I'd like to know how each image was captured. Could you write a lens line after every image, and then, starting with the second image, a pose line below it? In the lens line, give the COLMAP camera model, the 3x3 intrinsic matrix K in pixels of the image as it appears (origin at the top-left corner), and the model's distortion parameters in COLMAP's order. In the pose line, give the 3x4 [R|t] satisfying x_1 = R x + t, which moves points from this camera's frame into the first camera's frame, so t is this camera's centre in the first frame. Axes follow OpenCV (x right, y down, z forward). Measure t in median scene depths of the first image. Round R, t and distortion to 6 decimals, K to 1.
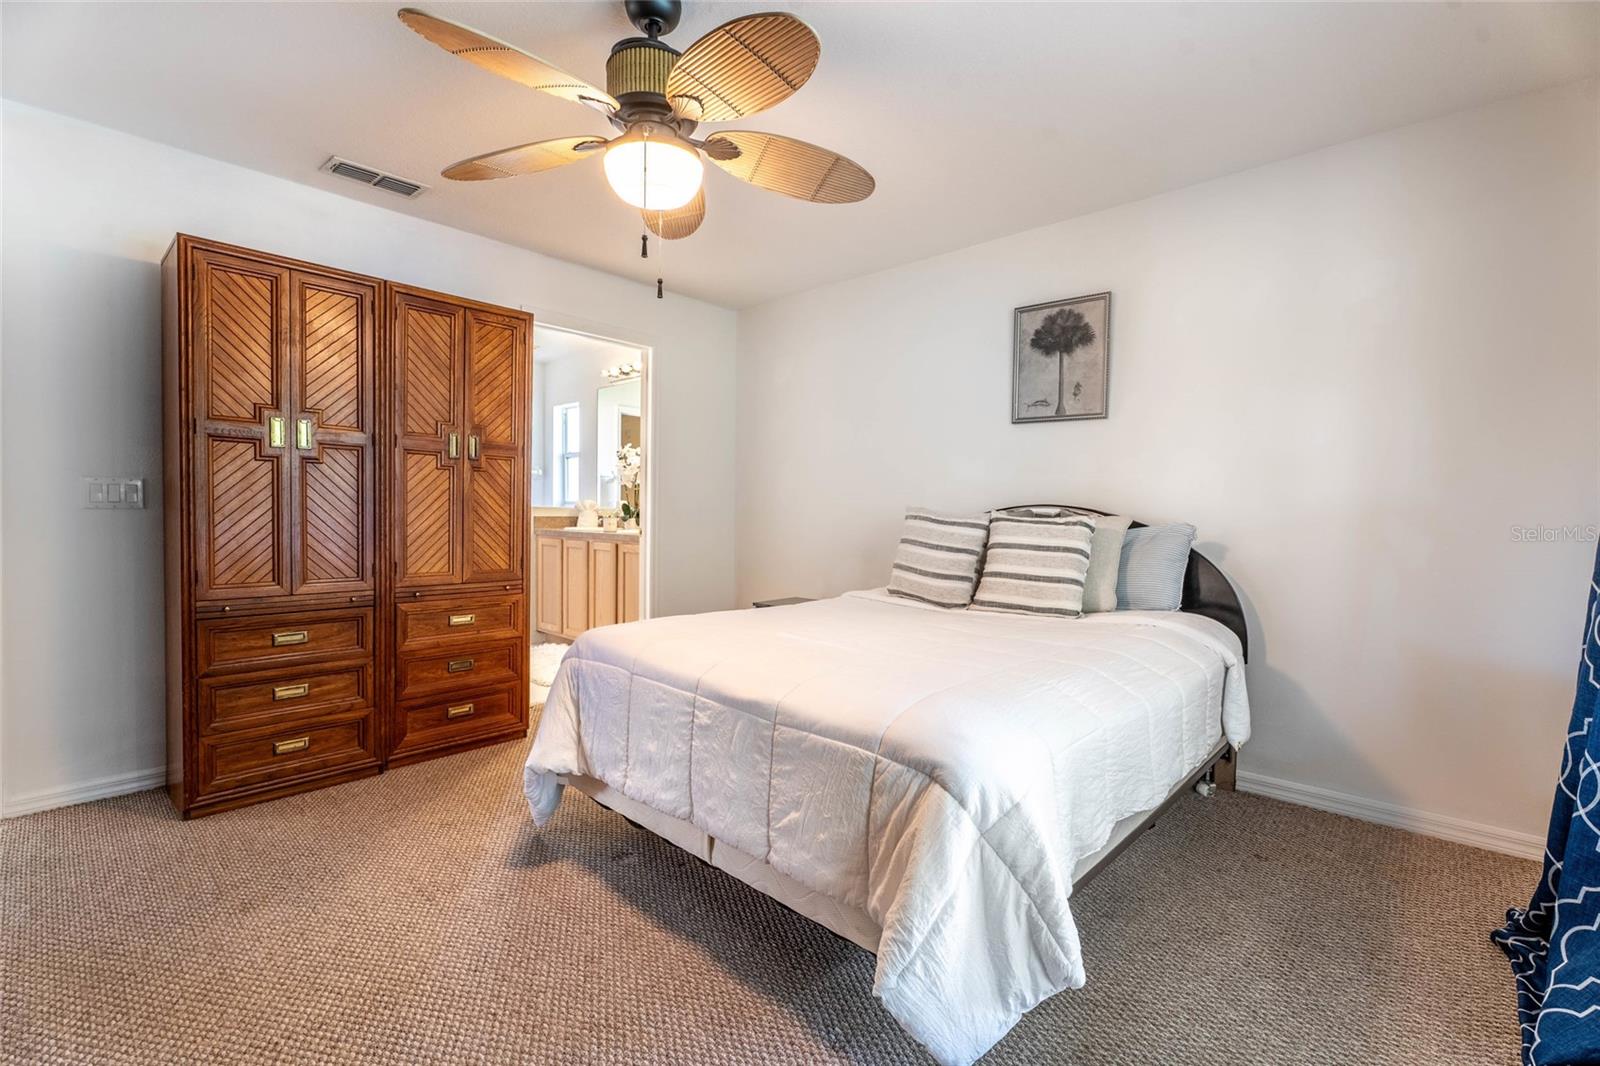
lens RADIAL K [[687.4, 0, 795.5], [0, 687.4, 534.4], [0, 0, 1]] dist [-0.000404, -0.000007]
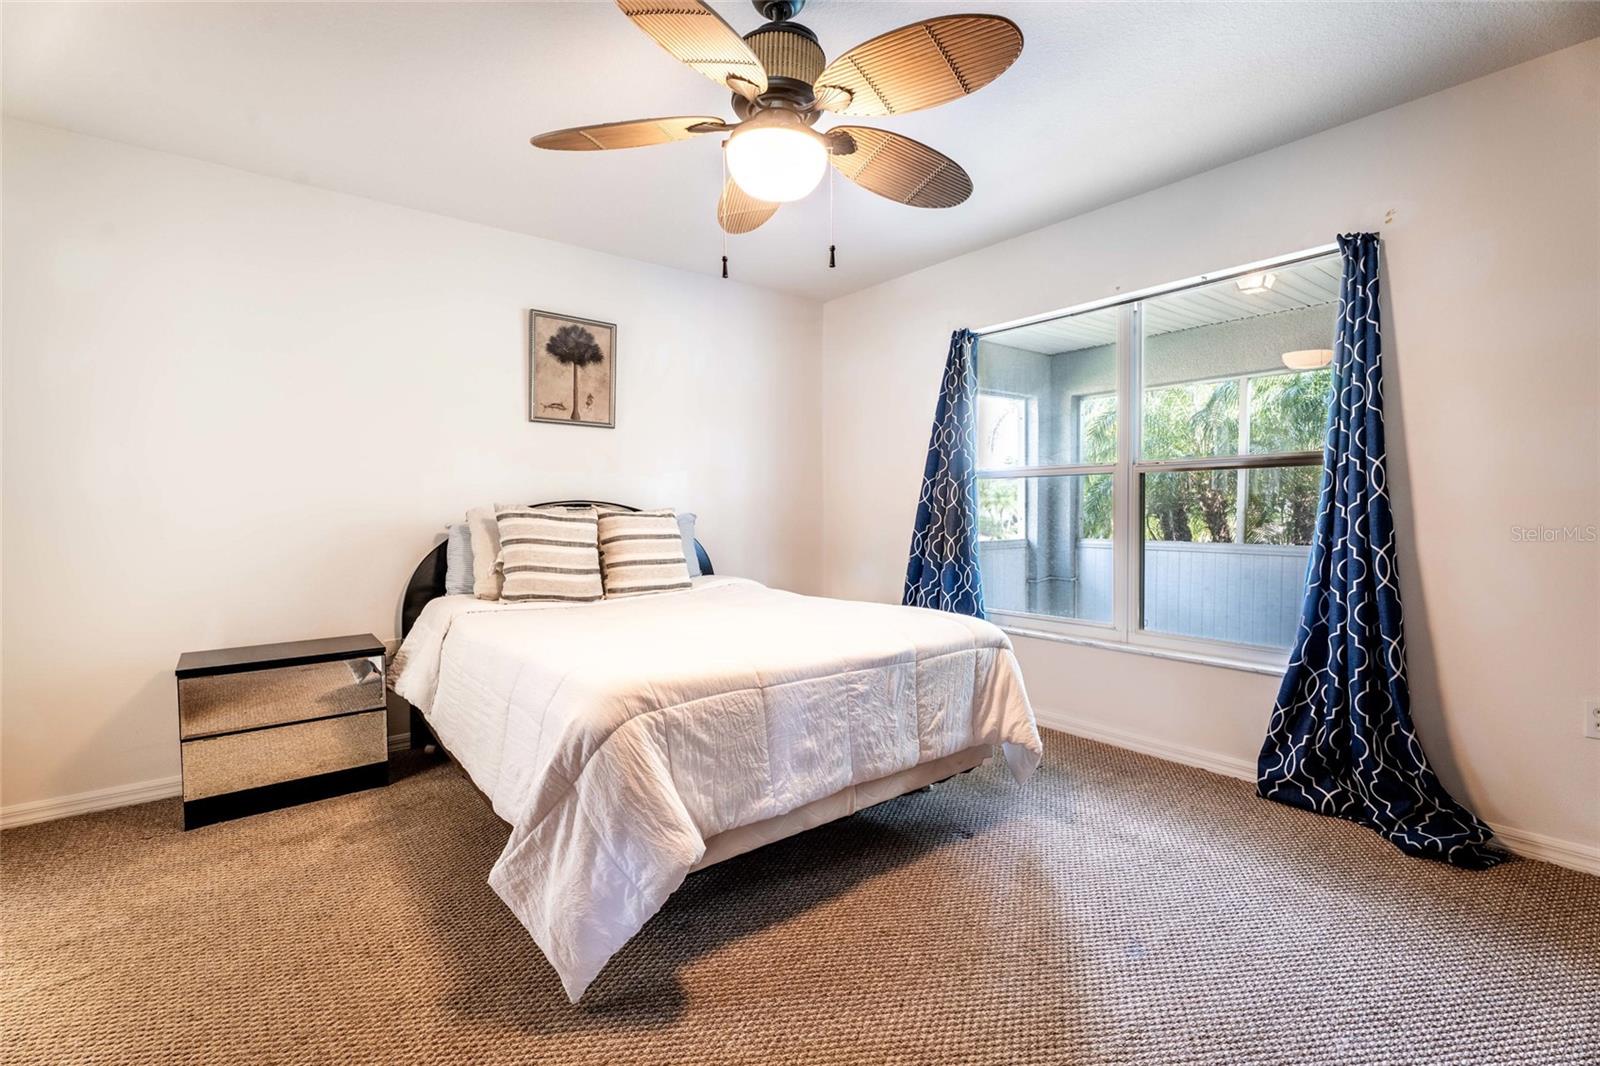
lens RADIAL K [[687.4, 0, 795.5], [0, 687.4, 534.4], [0, 0, 1]] dist [-0.000404, -0.000007]
pose [[0.177712, -0.059223, 0.982299, -0.693888], [0.045342, 0.997620, 0.051944, -0.031622], [-0.983037, 0.035308, 0.179974, 0.478768]]
